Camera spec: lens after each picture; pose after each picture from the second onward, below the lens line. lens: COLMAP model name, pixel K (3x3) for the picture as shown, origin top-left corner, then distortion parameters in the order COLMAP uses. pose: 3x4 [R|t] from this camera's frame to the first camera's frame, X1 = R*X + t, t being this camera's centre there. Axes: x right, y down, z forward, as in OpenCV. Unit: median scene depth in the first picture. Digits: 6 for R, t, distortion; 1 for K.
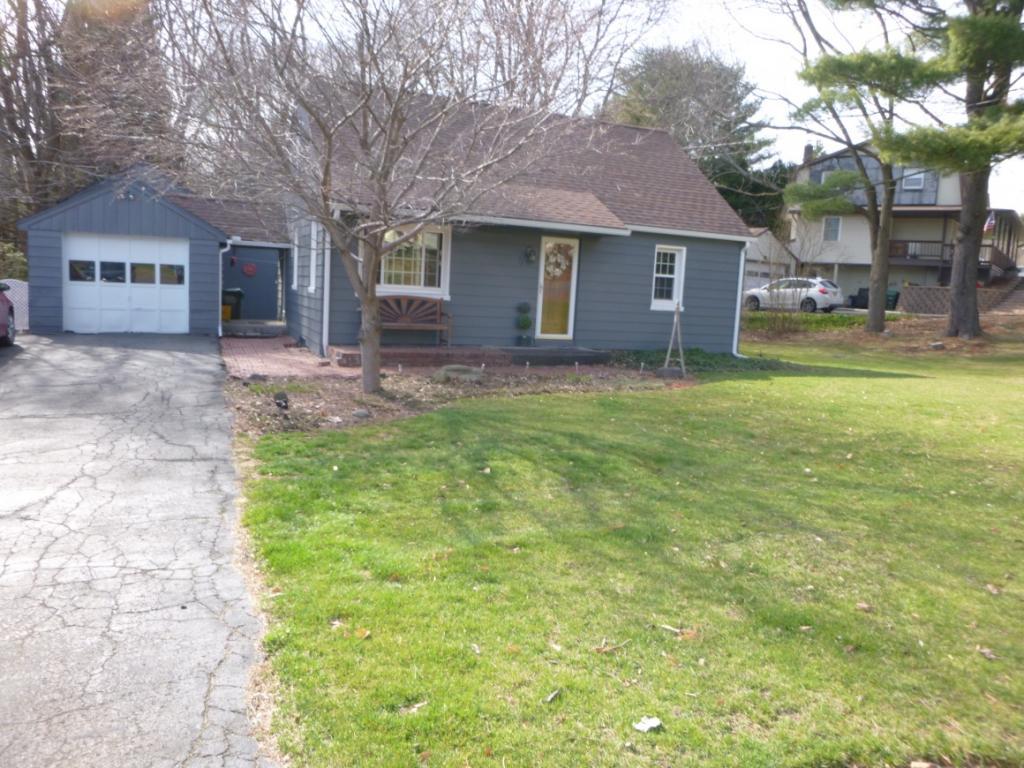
lens RADIAL K [[756.7, 0, 512.0], [0, 756.7, 384.0], [0, 0, 1]] dist [-0.021892, -0.003783]
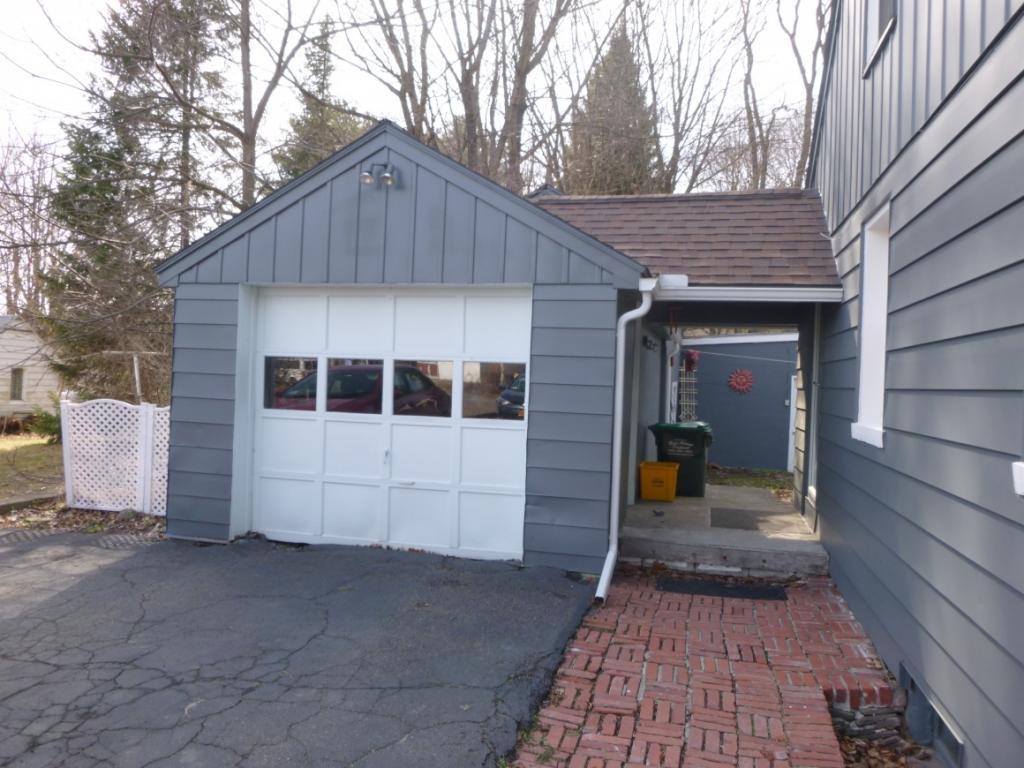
lens RADIAL K [[756.7, 0, 512.0], [0, 756.7, 384.0], [0, 0, 1]] dist [-0.021892, -0.003783]
pose [[0.801021, -0.021019, -0.598267, -0.235423], [-0.073470, 0.988377, -0.133094, -0.103065], [0.594110, 0.150566, 0.790166, 0.734662]]
